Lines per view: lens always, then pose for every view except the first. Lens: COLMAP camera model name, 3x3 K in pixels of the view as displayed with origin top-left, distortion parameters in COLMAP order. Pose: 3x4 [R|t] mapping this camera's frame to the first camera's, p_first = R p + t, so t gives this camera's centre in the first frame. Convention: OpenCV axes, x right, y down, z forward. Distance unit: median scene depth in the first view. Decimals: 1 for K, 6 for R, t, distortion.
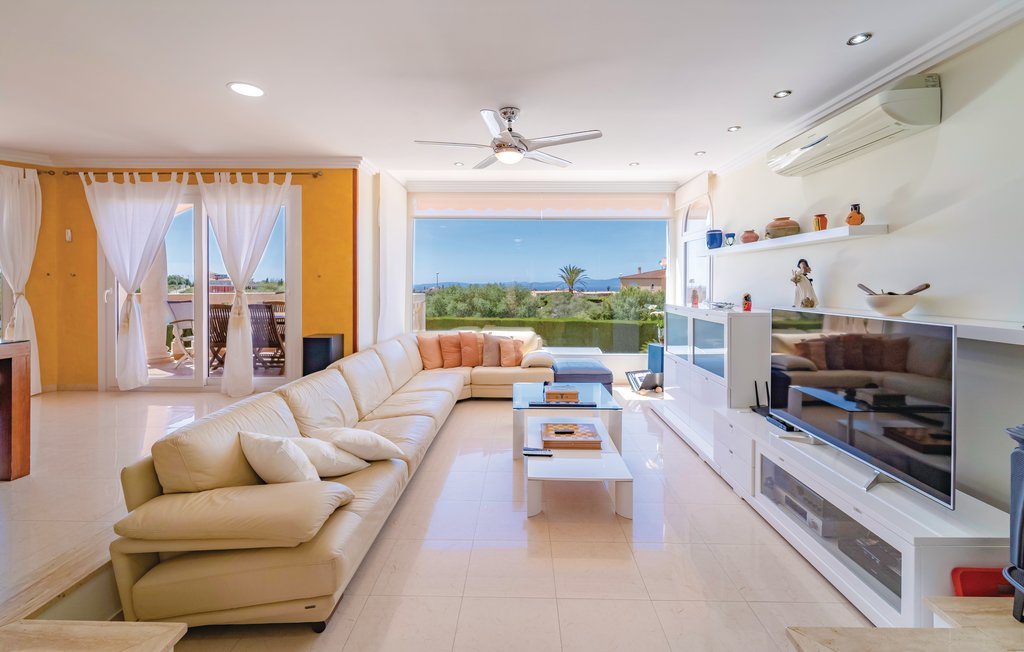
lens RADIAL K [[441.2, 0, 543.5], [0, 441.2, 286.0], [0, 0, 1]] dist [0.000860, 0.000066]
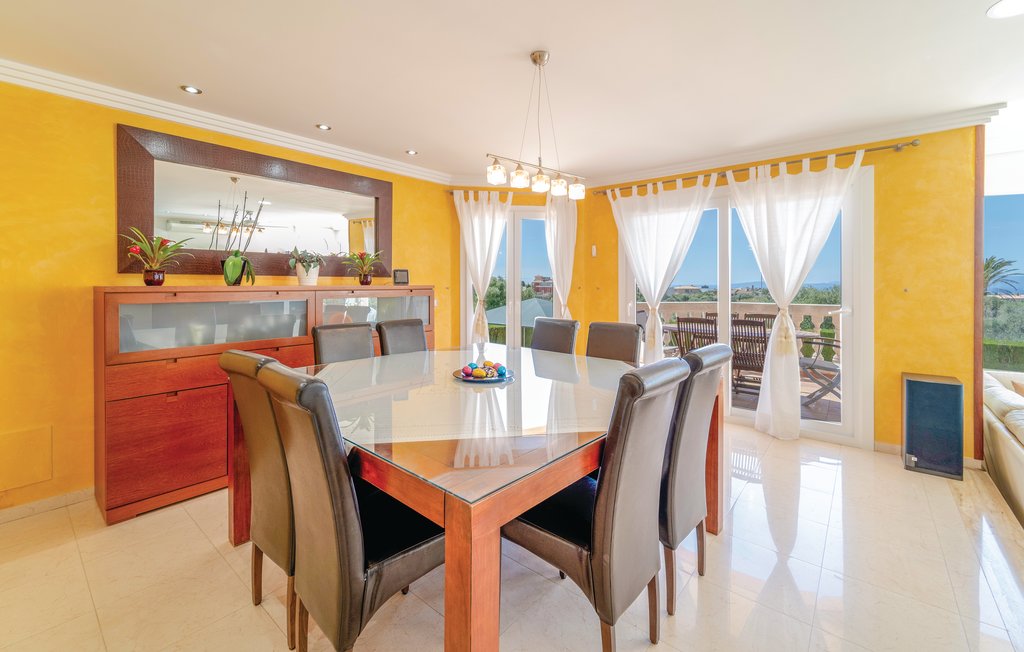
lens RADIAL K [[435.0, 0, 511.7], [0, 435.0, 289.3], [0, 0, 1]] dist [-0.014706, 0.000805]
pose [[0.766879, -0.000614, -0.641791, -0.562718], [-0.002735, 0.999987, -0.004226, -0.018085], [0.641785, 0.004996, 0.766868, 0.068493]]
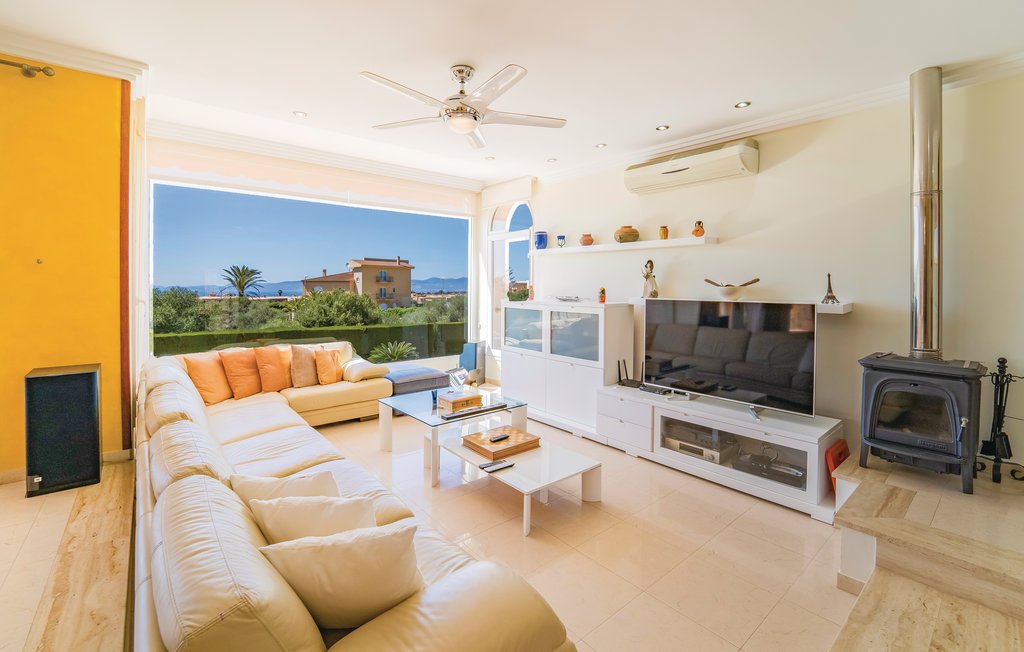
lens RADIAL K [[435.0, 0, 511.7], [0, 435.0, 289.3], [0, 0, 1]] dist [-0.014706, 0.000805]
pose [[0.762706, -0.001555, 0.646743, -0.409607], [0.005645, 0.999975, -0.004252, 0.020813], [-0.646720, 0.006894, 0.762696, 0.231531]]
